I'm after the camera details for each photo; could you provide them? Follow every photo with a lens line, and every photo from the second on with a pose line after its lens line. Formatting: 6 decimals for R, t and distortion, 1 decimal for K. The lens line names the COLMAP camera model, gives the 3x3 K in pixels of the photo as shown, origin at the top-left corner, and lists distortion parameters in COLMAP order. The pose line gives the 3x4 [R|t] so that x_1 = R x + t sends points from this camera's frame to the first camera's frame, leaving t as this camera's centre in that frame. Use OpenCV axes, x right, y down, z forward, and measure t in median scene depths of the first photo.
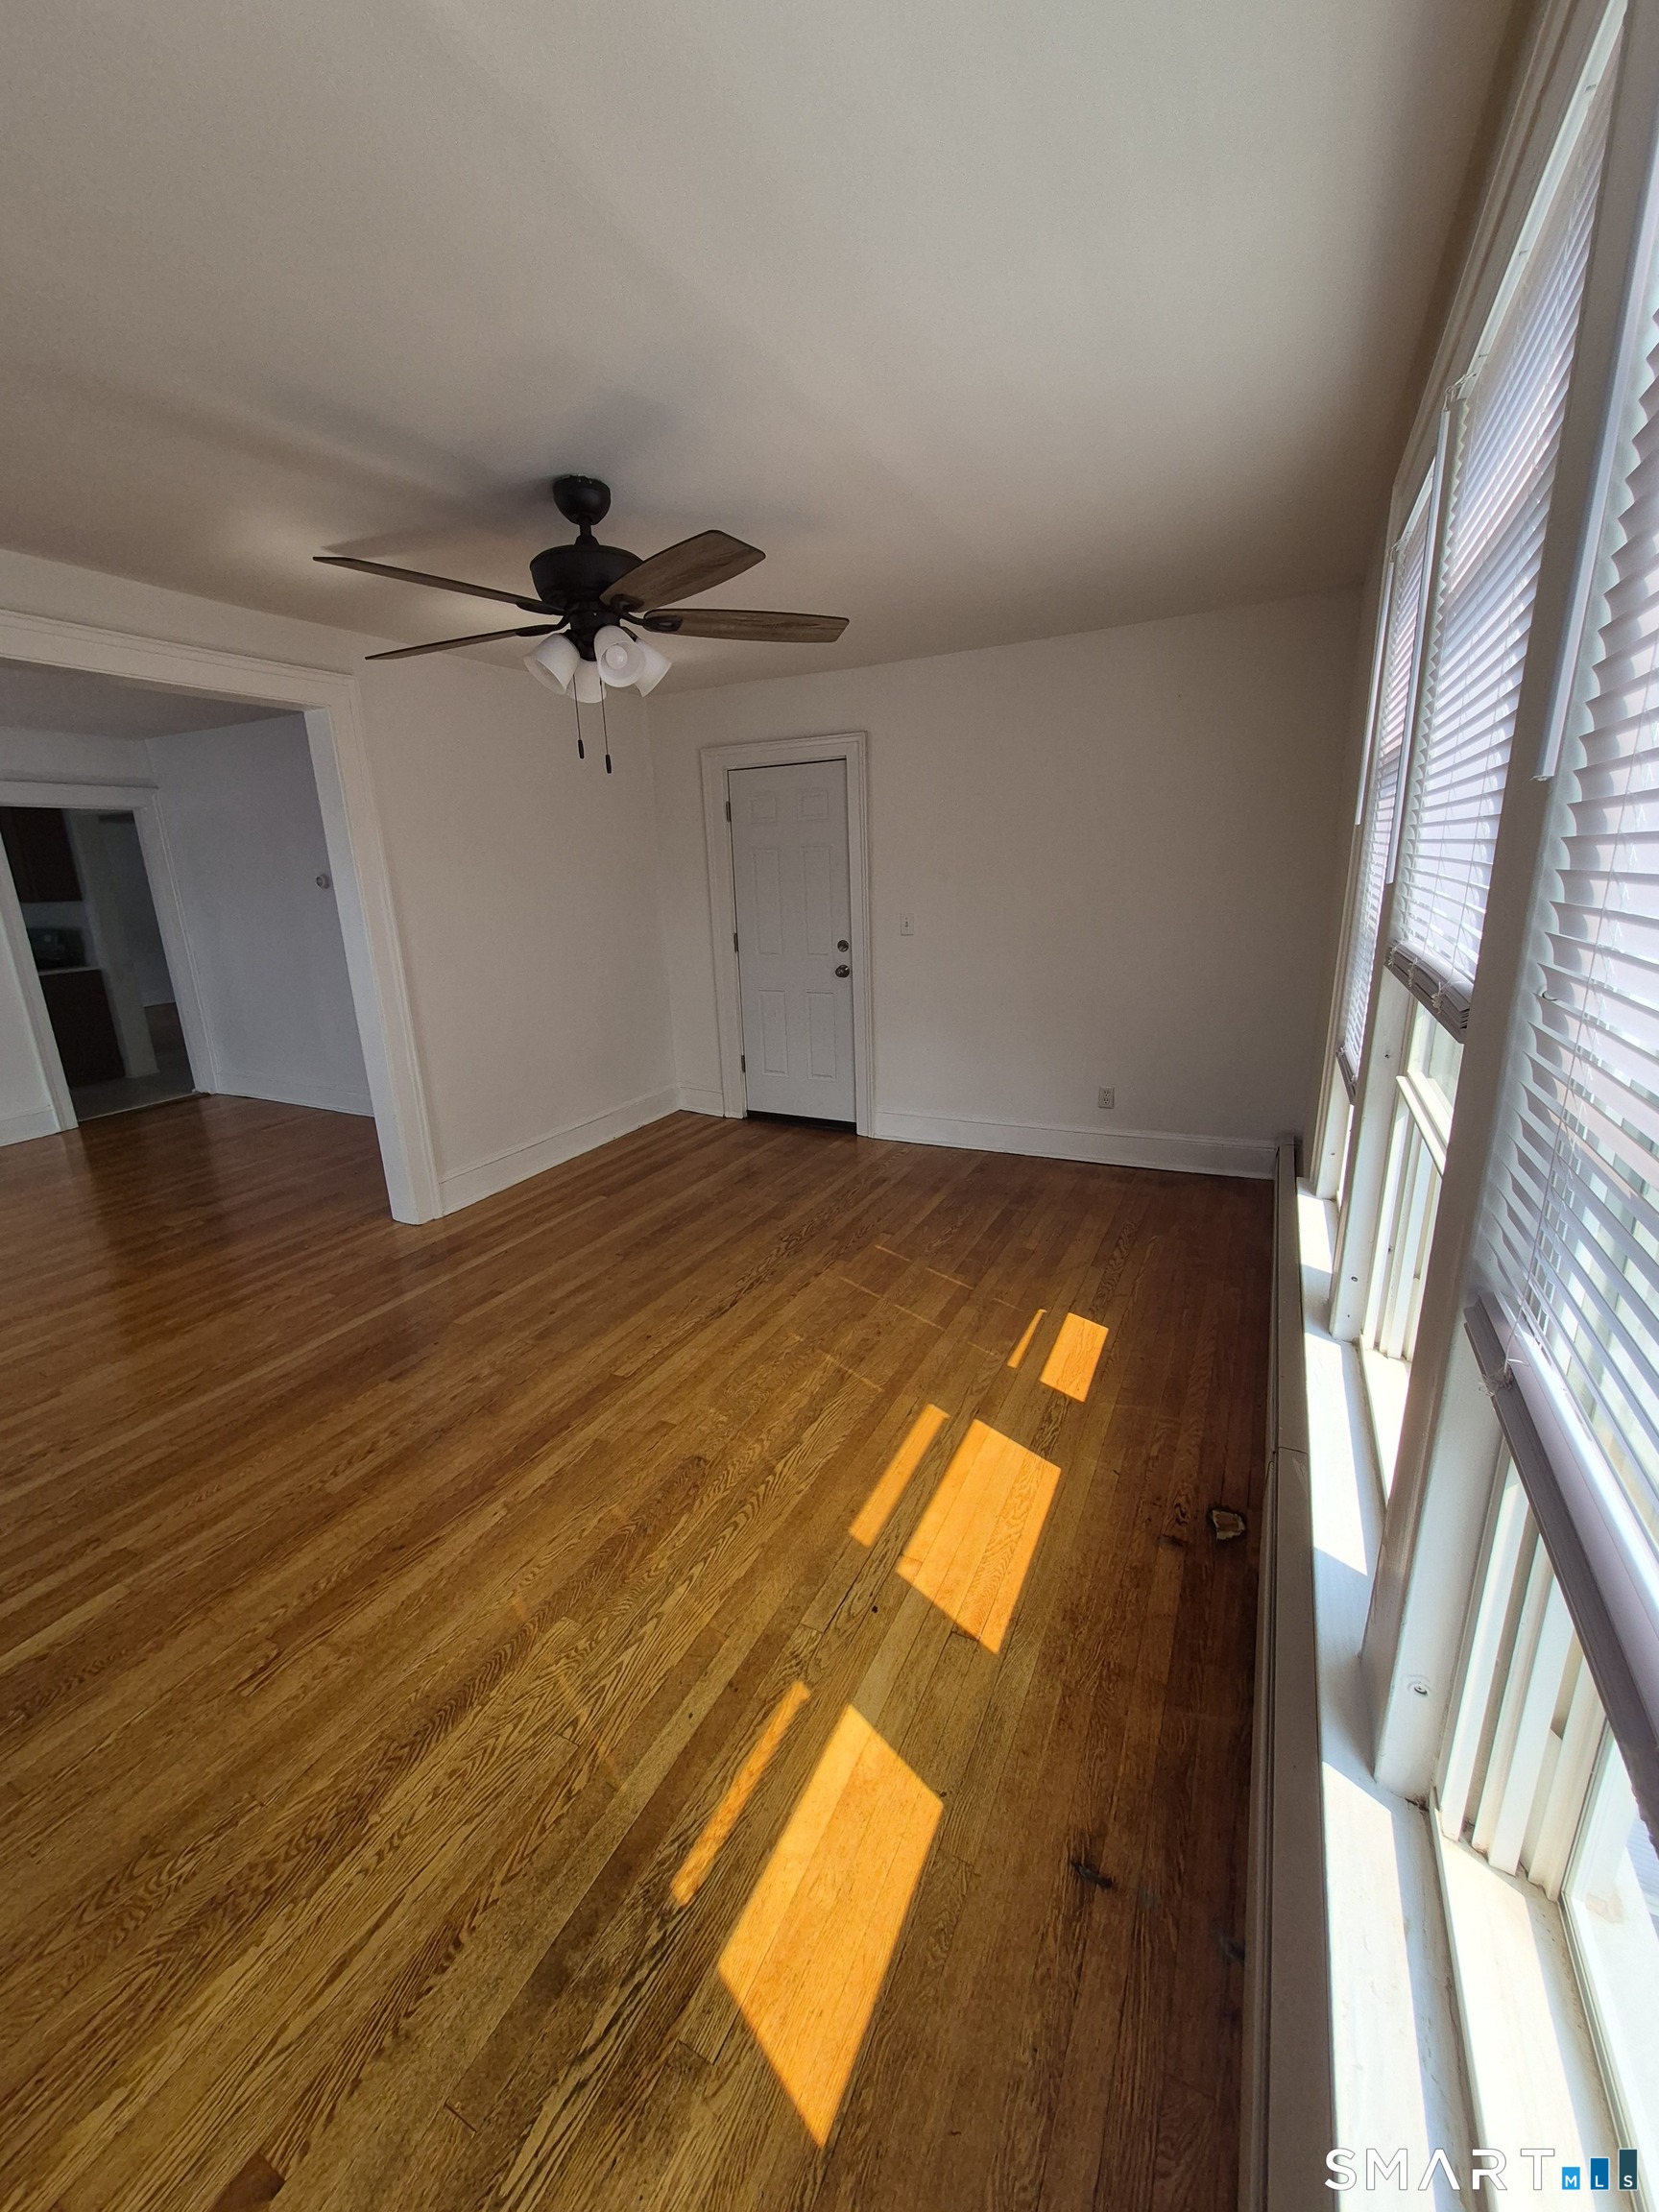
lens RADIAL K [[863.5, 0, 807.9], [0, 863.5, 1092.4], [0, 0, 1]] dist [0.000721, -0.000054]
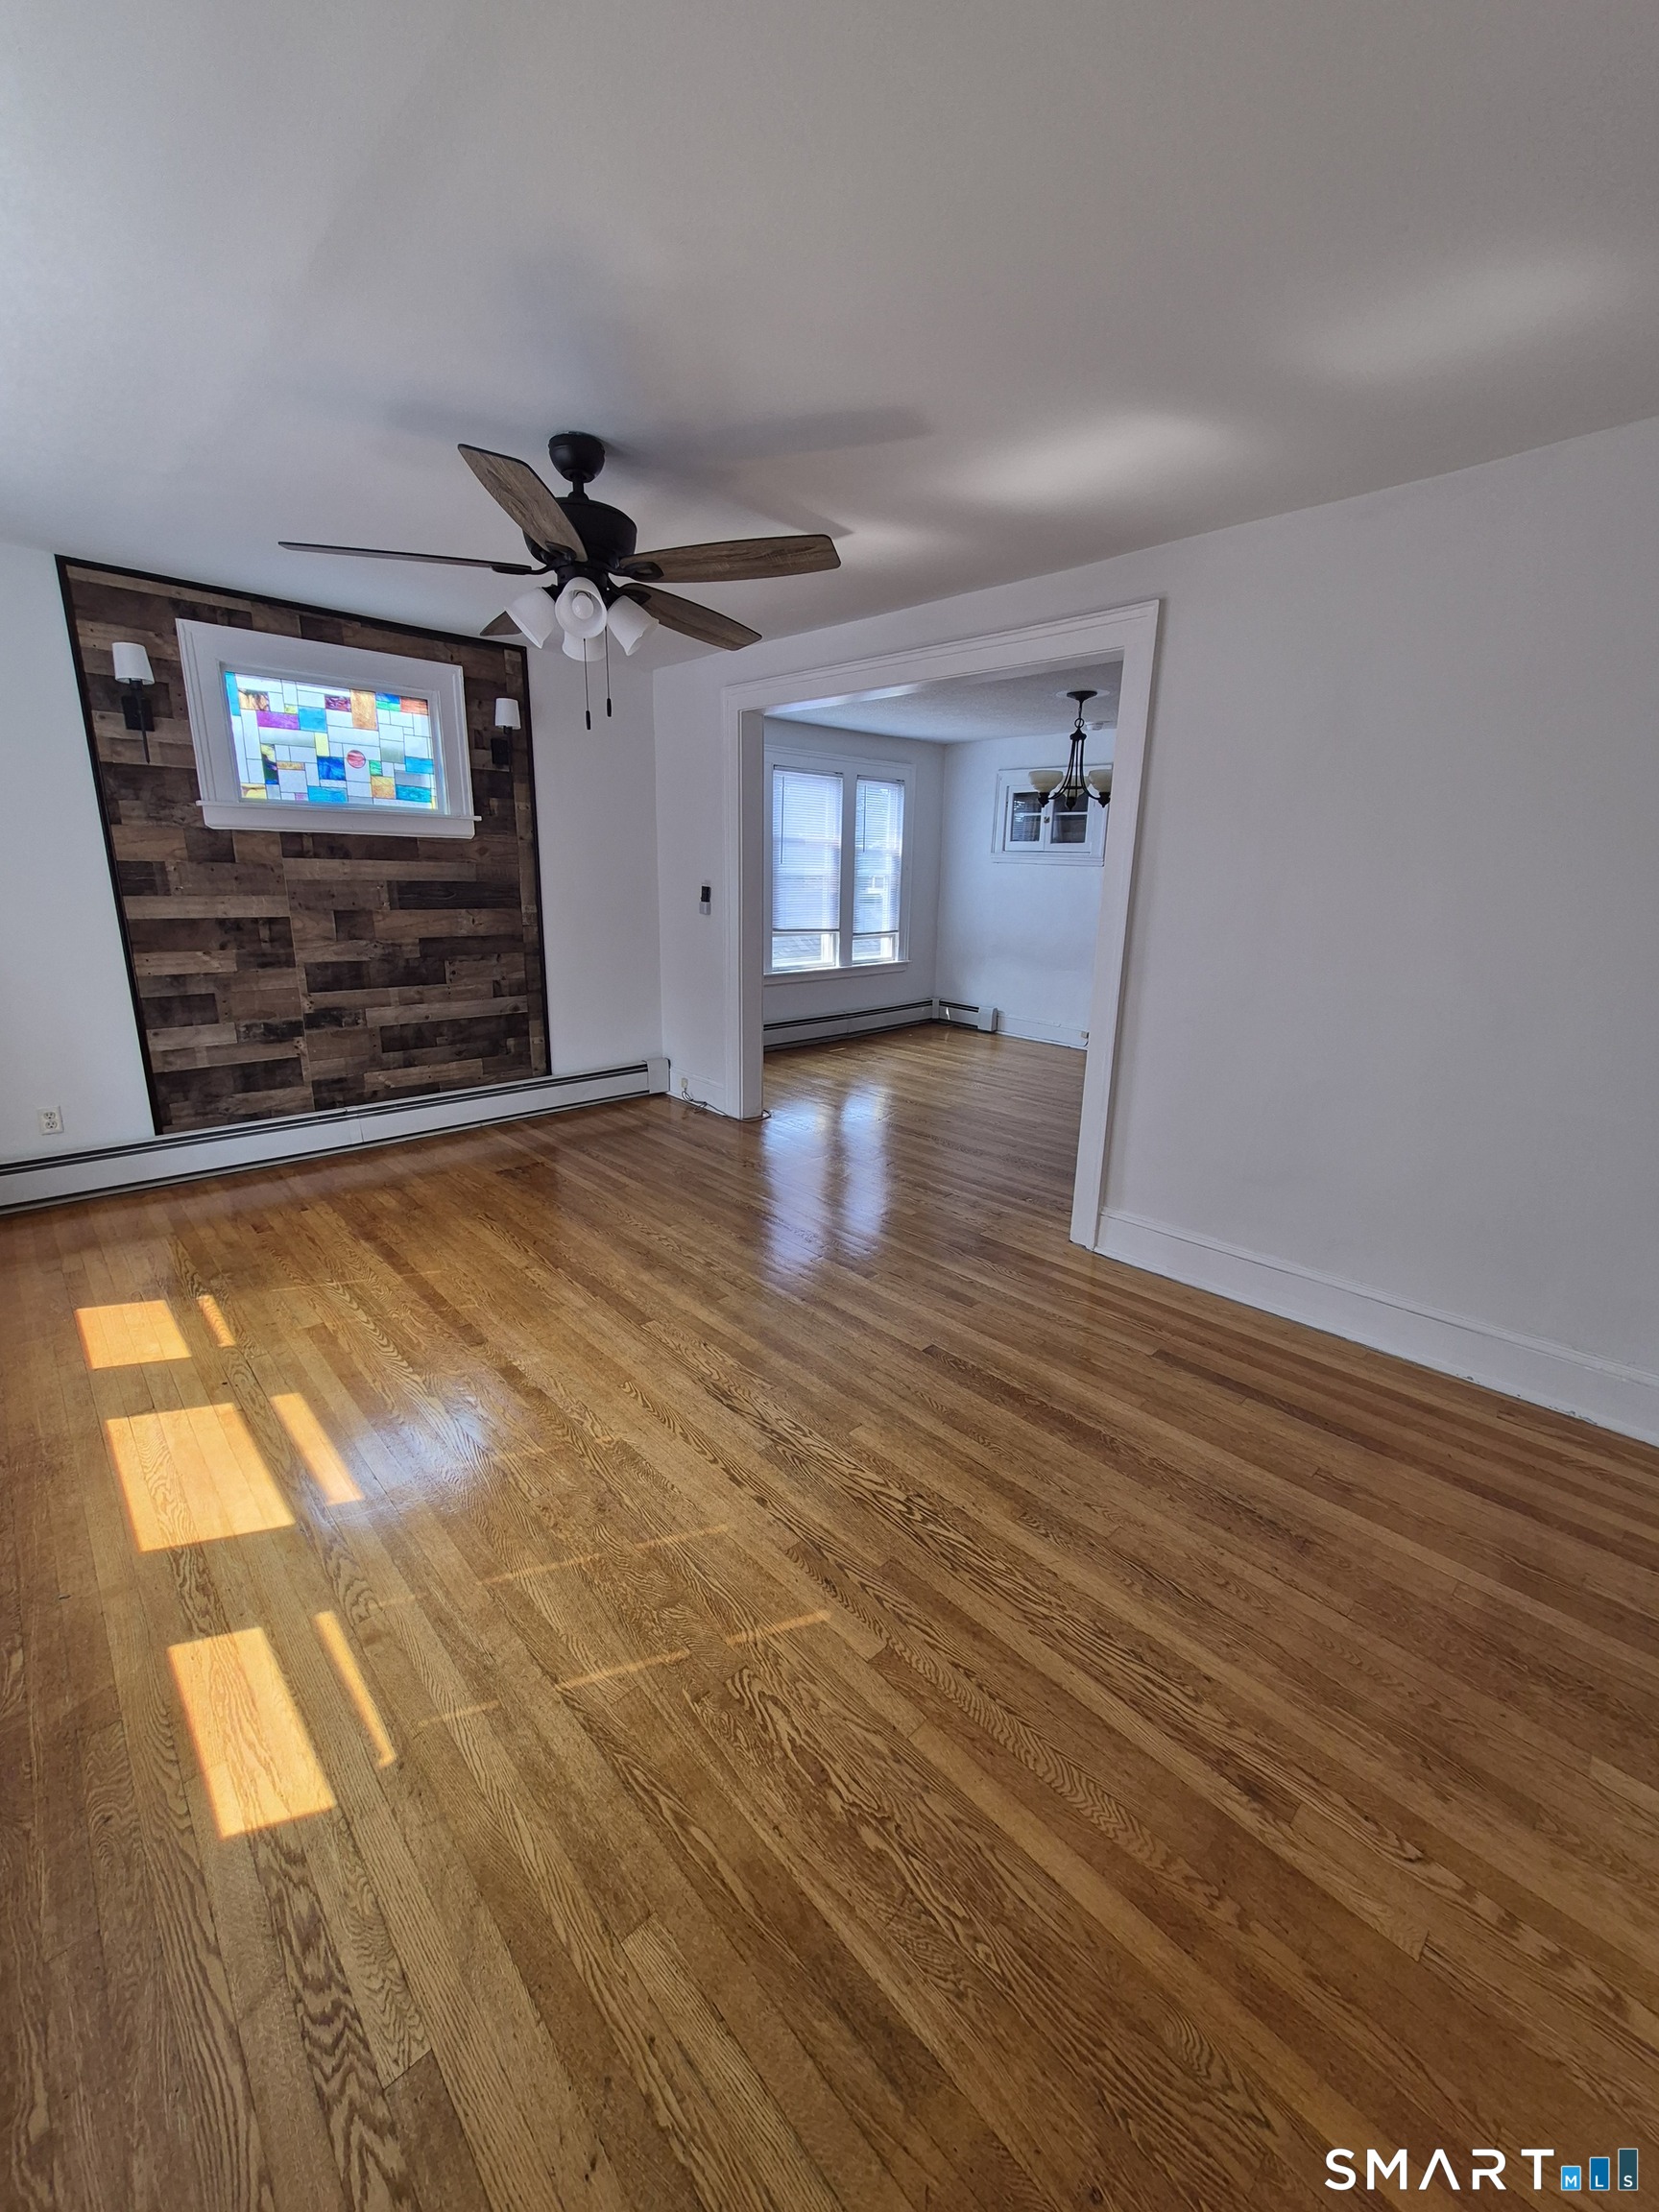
lens RADIAL K [[871.6, 0, 815.2], [0, 871.6, 1084.2], [0, 0, 1]] dist [0.000020, -0.000185]
pose [[-0.319601, 0.257279, -0.911956, 0.472875], [-0.252164, 0.904634, 0.343586, -0.269891], [0.913383, 0.339773, -0.224245, 1.048015]]
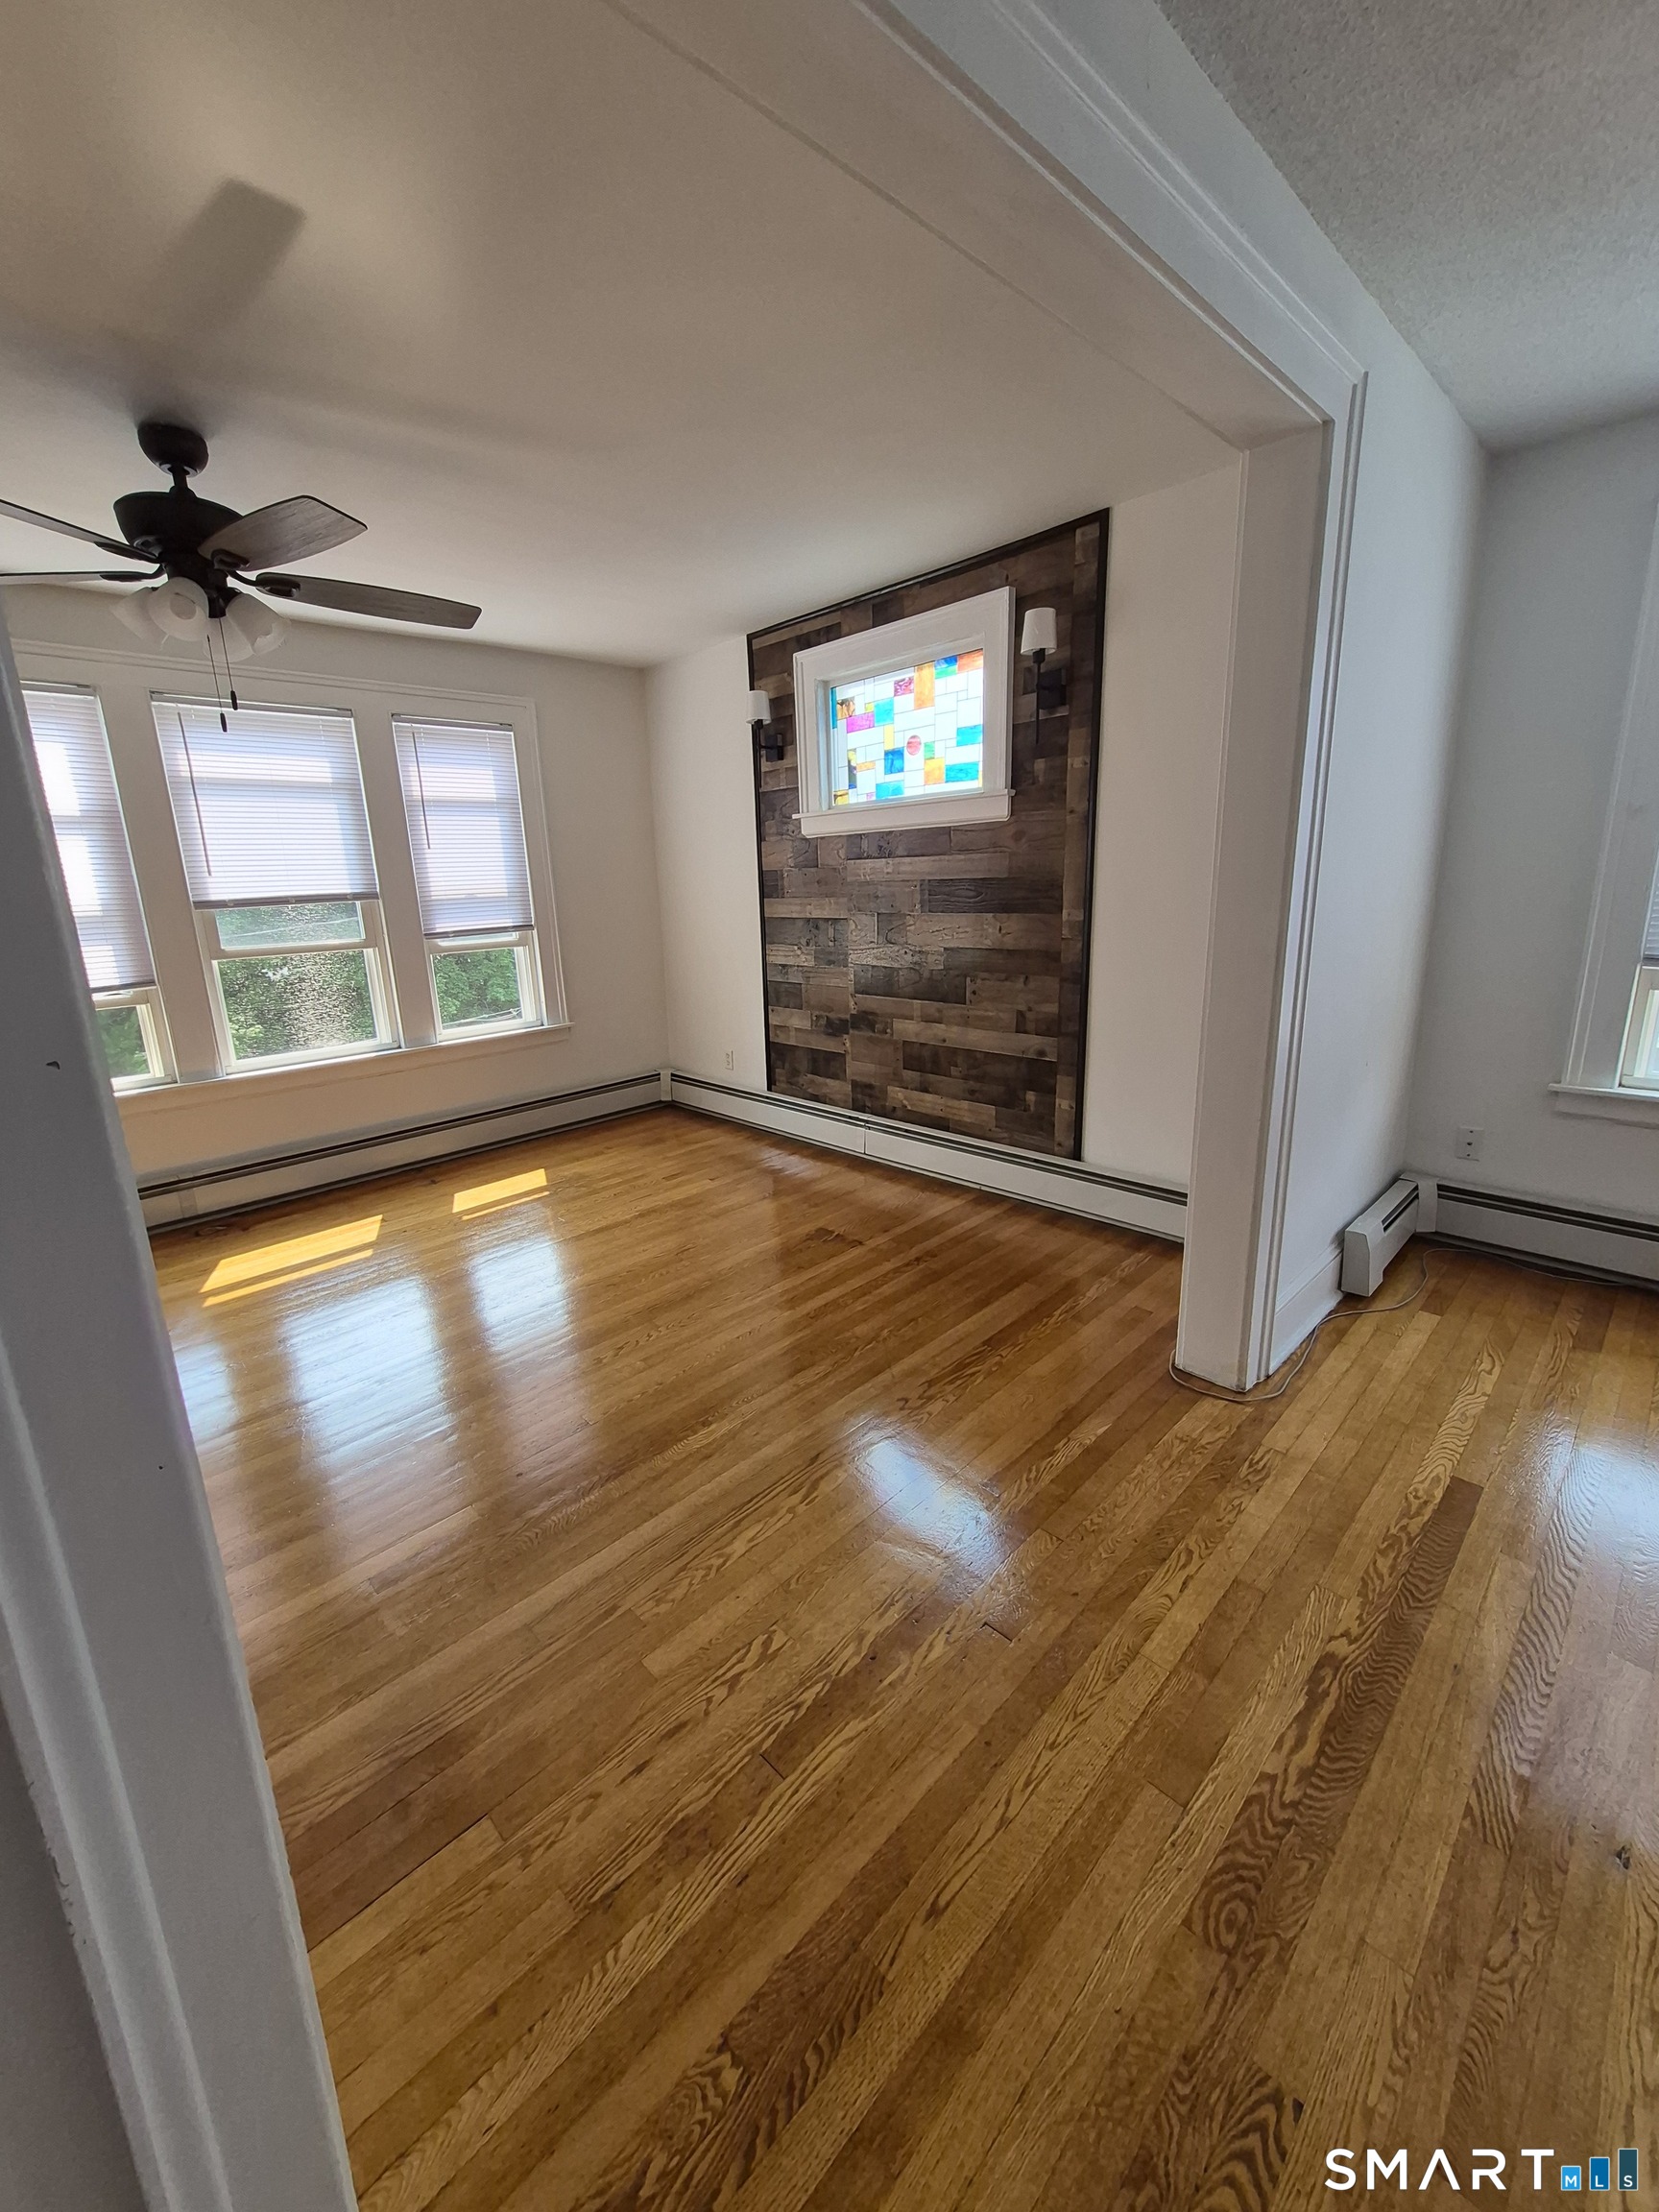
lens RADIAL K [[871.6, 0, 815.2], [0, 871.6, 1084.2], [0, 0, 1]] dist [0.000020, -0.000185]
pose [[-0.947268, -0.000790, 0.320441, -0.764149], [0.150838, 0.881183, 0.448067, -0.234607], [-0.282721, 0.472775, -0.834597, 1.181900]]
